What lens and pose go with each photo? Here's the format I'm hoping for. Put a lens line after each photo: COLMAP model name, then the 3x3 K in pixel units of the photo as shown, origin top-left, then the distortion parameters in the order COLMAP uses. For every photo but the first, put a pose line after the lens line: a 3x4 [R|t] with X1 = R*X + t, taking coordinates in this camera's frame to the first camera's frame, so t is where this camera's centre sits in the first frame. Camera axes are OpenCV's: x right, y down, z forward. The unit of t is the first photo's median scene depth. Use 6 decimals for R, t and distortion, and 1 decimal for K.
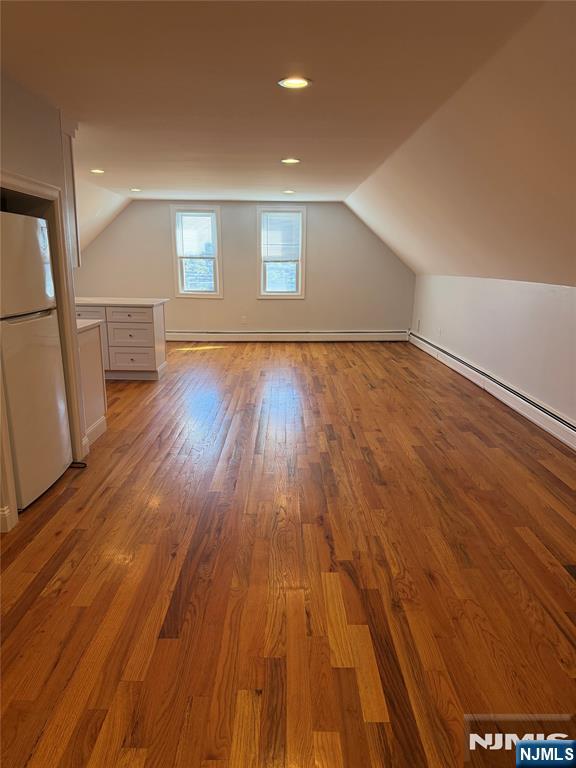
lens RADIAL K [[535.8, 0, 288.2], [0, 535.8, 392.8], [0, 0, 1]] dist [0.080453, -0.134707]
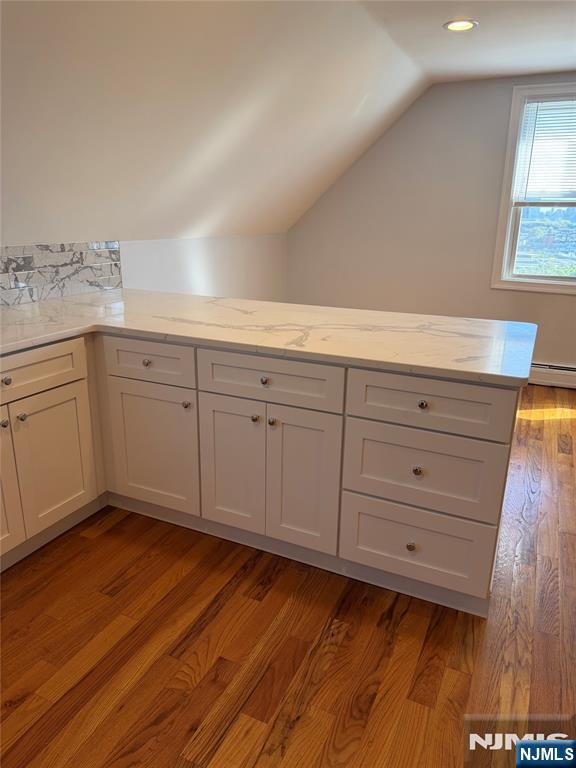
lens RADIAL K [[540.5, 0, 278.4], [0, 540.5, 381.2], [0, 0, 1]] dist [0.078112, -0.123209]
pose [[0.896277, 0.133644, -0.422879, -0.244723], [-0.110776, 0.990754, 0.078324, -0.168823], [0.429437, -0.023355, 0.902795, 0.716037]]
